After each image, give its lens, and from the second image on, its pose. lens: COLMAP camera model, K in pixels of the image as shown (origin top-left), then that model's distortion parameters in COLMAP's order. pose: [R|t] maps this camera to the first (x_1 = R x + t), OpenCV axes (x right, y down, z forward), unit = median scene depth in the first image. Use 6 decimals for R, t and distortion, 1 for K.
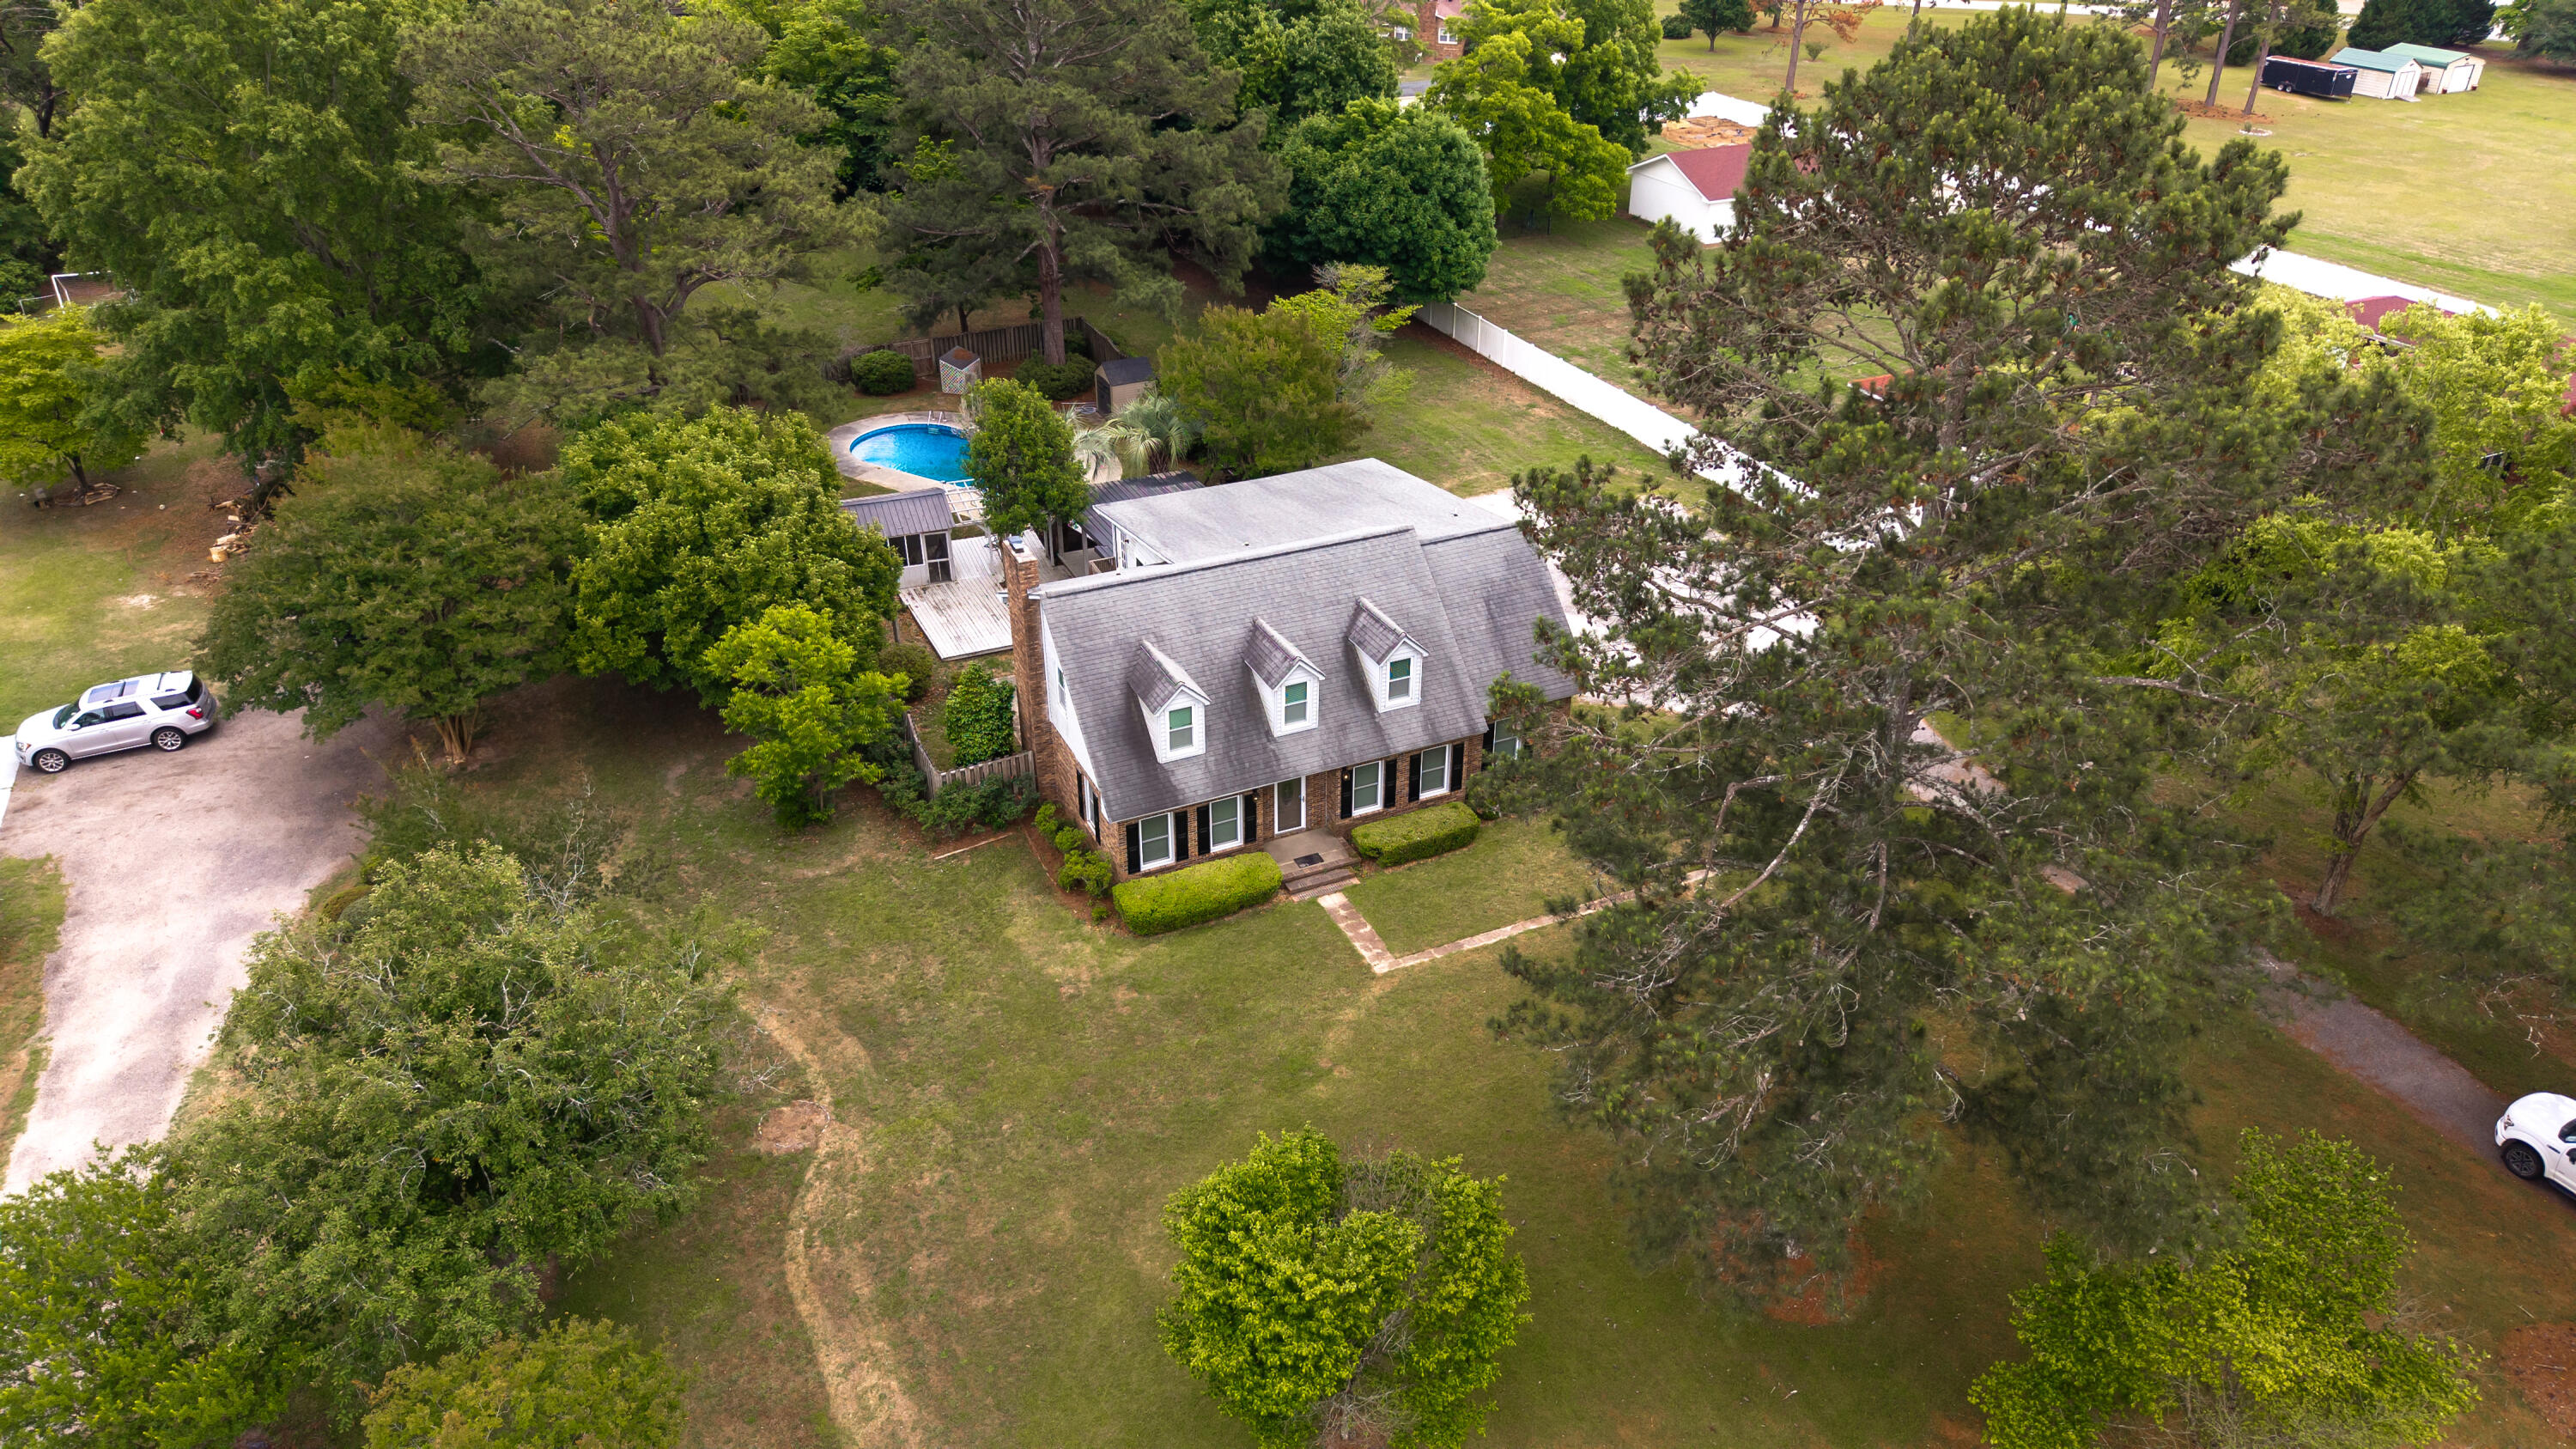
lens RADIAL K [[1730.4, 0, 1282.3], [0, 1730.4, 717.3], [0, 0, 1]] dist [0.023455, -0.021402]
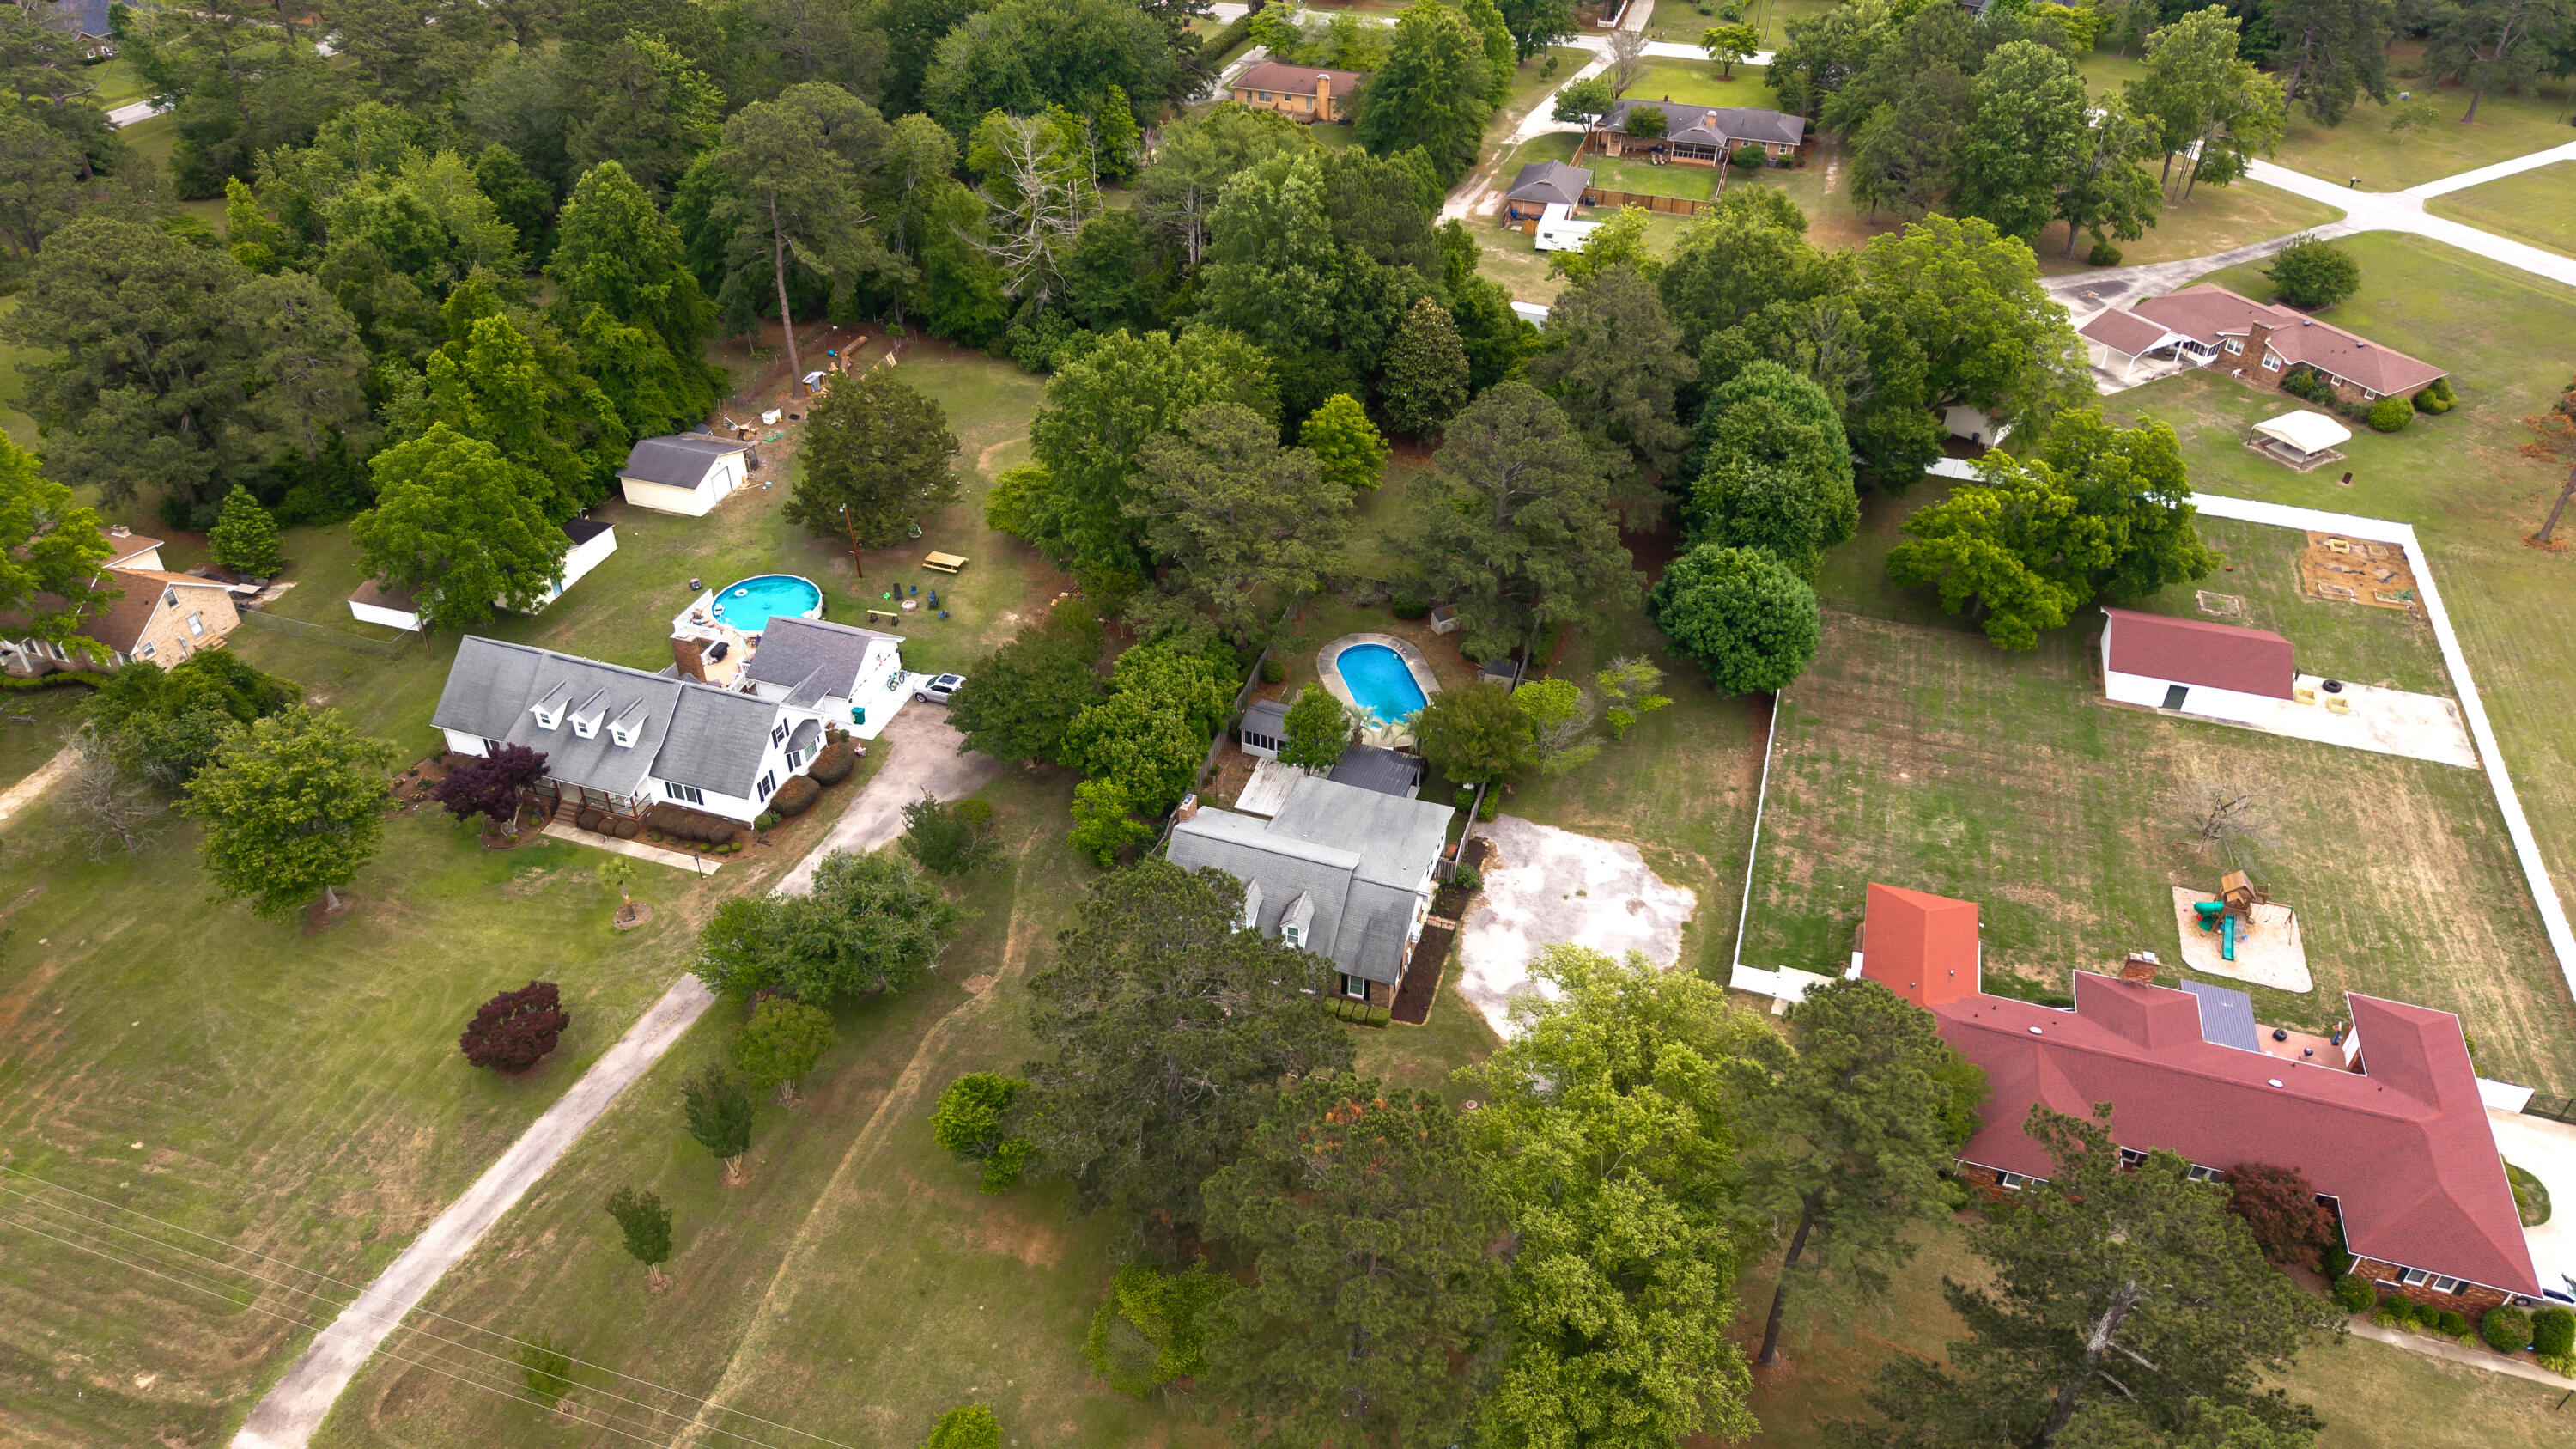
lens RADIAL K [[1730.4, 0, 1287.3], [0, 1730.4, 721.5], [0, 0, 1]] dist [0.023455, -0.021402]
pose [[0.726948, 0.414143, -0.547752, 1.065453], [-0.349842, 0.909746, 0.223546, -0.702351], [0.590895, 0.029121, 0.806222, -0.685338]]
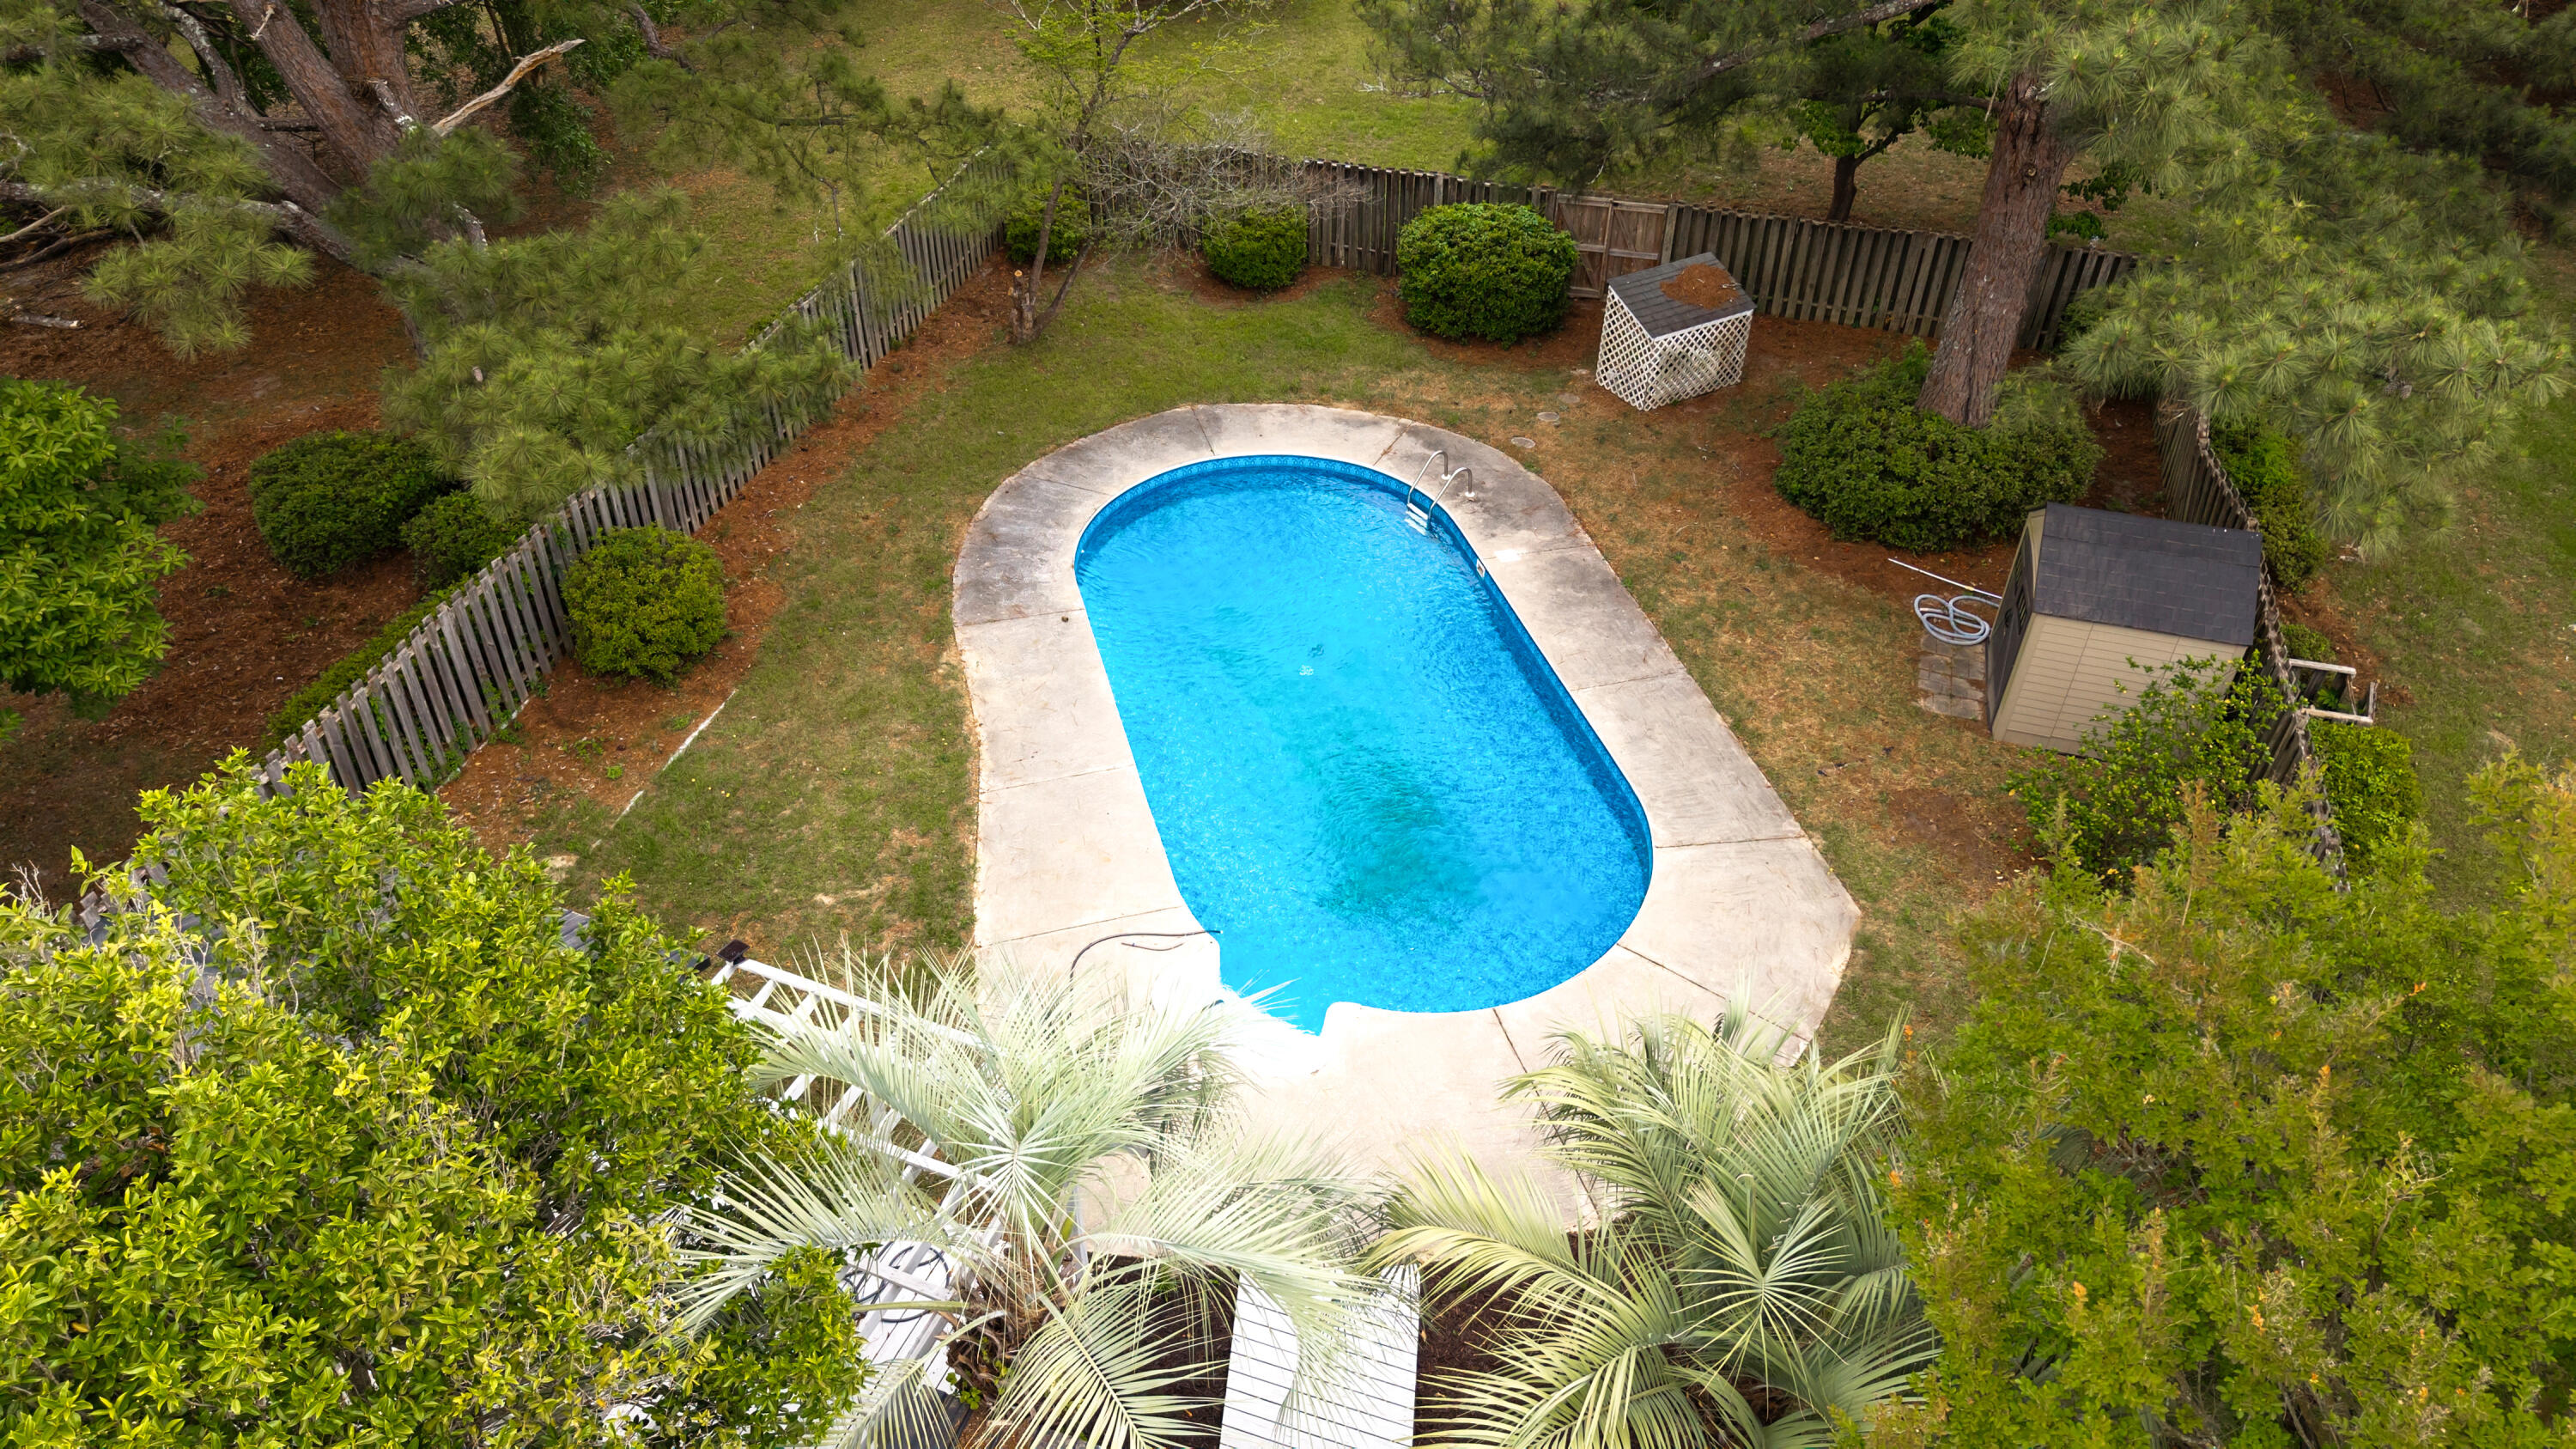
lens RADIAL K [[1730.4, 0, 1283.0], [0, 1730.4, 717.8], [0, 0, 1]] dist [0.023455, -0.021402]
pose [[0.729580, 0.434545, -0.528095, -0.065213], [-0.343984, 0.900566, 0.265810, -0.321167], [0.591091, -0.012274, 0.806512, 1.149316]]
